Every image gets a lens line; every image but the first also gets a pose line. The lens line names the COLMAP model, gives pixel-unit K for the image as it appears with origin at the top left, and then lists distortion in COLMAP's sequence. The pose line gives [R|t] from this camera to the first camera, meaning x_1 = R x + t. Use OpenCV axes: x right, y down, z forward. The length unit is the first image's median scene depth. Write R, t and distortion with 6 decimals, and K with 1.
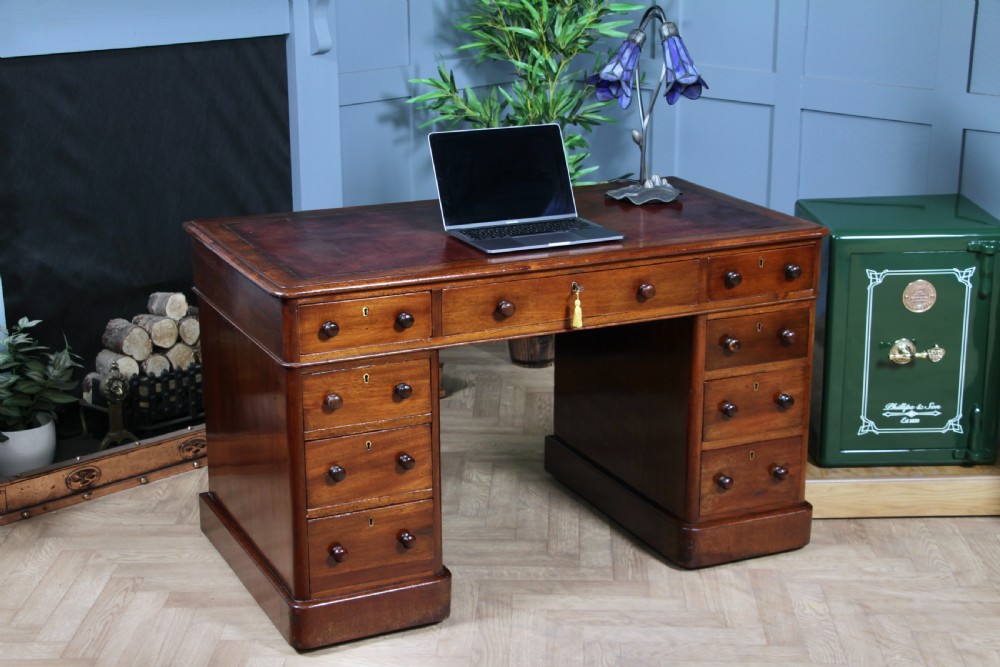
lens RADIAL K [[1596.7, 0, 498.3], [0, 1596.7, 348.6], [0, 0, 1]] dist [0.125105, 0.072119]
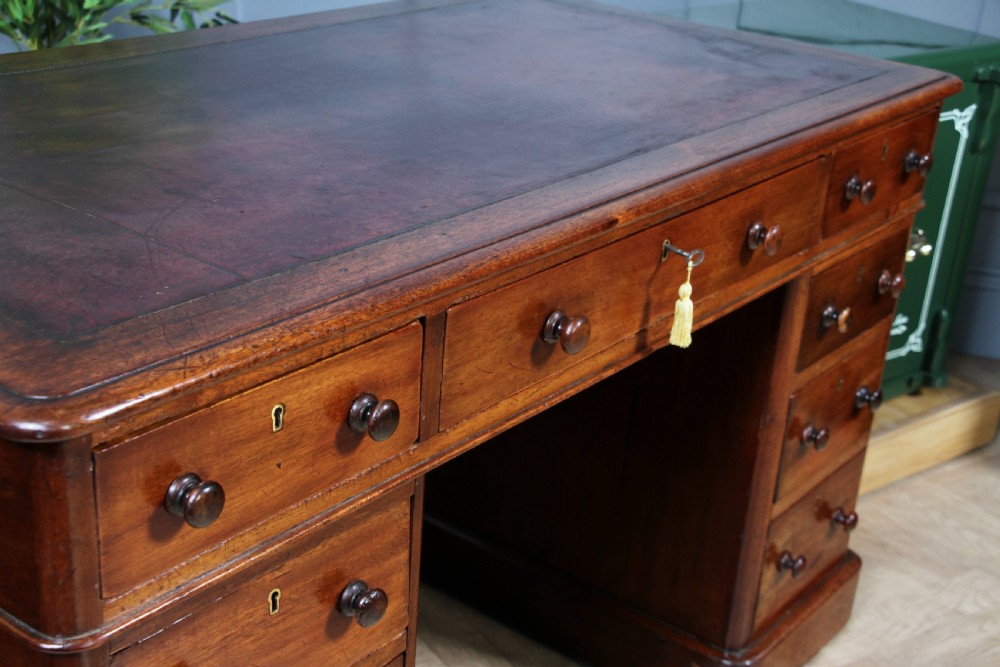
lens RADIAL K [[1410.6, 0, 499.7], [0, 1410.6, 354.4], [0, 0, 1]] dist [-0.008749, 0.418553]
pose [[0.889529, -0.127583, 0.438703, -0.148039], [0.061846, 0.985005, 0.161059, -0.069964], [-0.452673, -0.116135, 0.884081, 0.650829]]
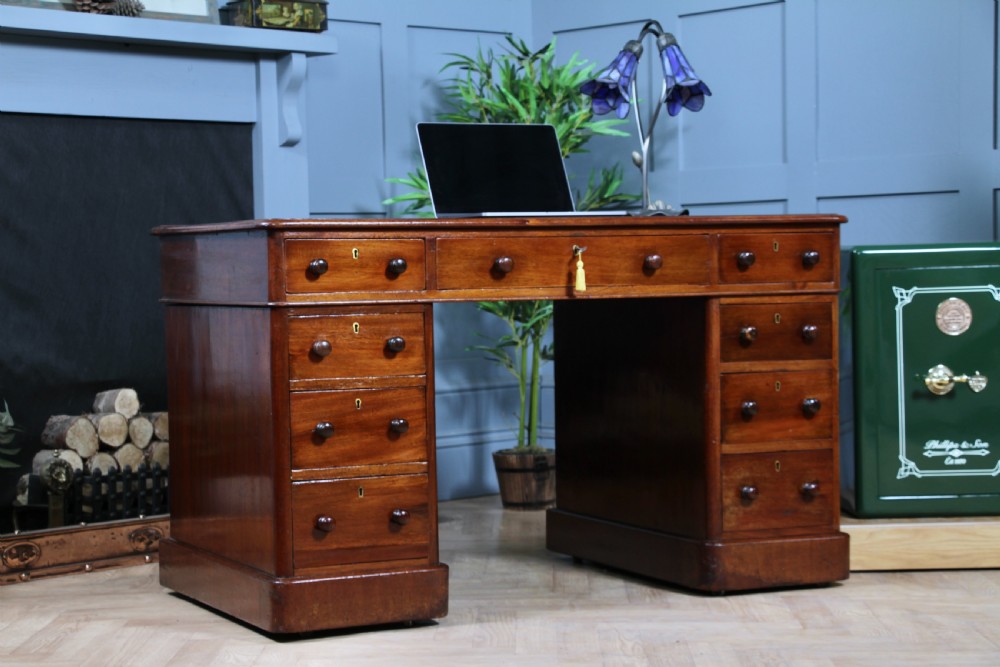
lens RADIAL K [[2009.7, 0, 486.8], [0, 2009.7, 354.6], [0, 0, 1]] dist [0.223322, 0.362907]
pose [[0.999797, -0.016171, 0.012010, -0.018688], [0.018608, 0.969786, -0.243248, 0.288966], [-0.007714, 0.243423, 0.969890, -0.120934]]
